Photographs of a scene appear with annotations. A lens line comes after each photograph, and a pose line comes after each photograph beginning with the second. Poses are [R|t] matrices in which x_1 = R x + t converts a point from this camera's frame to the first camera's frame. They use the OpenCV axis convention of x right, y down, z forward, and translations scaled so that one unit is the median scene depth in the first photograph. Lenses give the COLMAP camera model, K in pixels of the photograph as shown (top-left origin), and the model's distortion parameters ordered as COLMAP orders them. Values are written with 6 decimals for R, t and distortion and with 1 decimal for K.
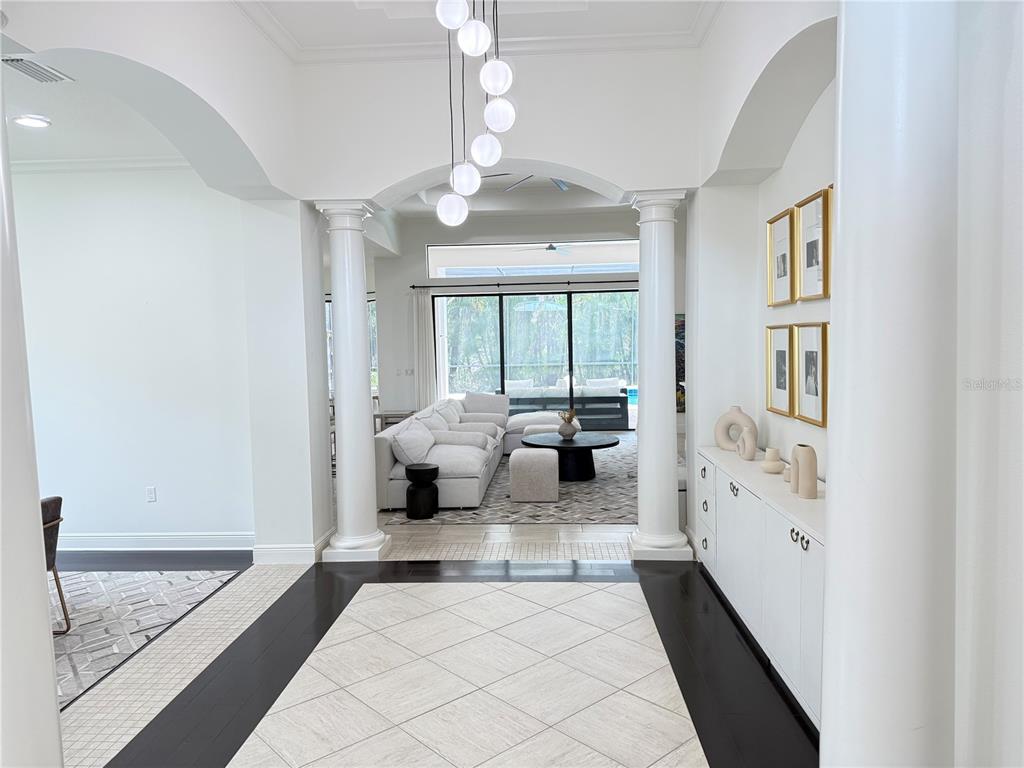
lens RADIAL K [[725.7, 0, 509.6], [0, 725.7, 384.2], [0, 0, 1]] dist [0.062795, -0.065330]
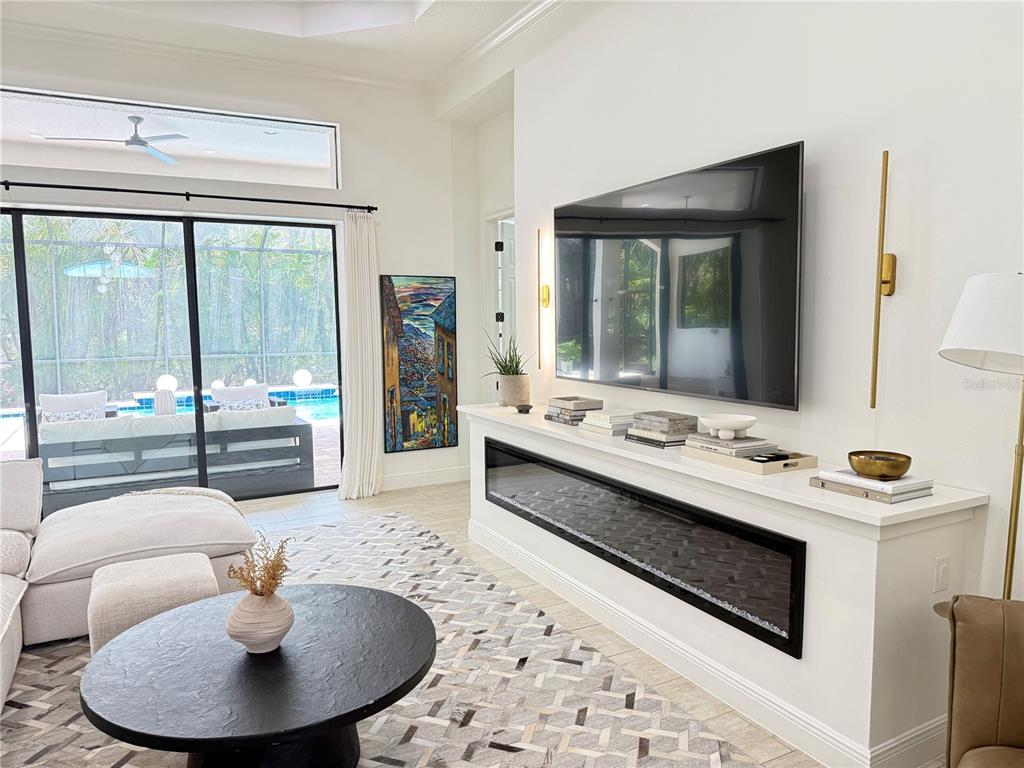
lens RADIAL K [[725.7, 0, 508.4], [0, 725.7, 383.6], [0, 0, 1]] dist [0.062795, -0.065330]
pose [[0.858445, -0.032929, 0.511848, 0.011549], [0.023496, 0.999414, 0.024889, -0.024711], [-0.512367, -0.009339, 0.858716, 0.474943]]
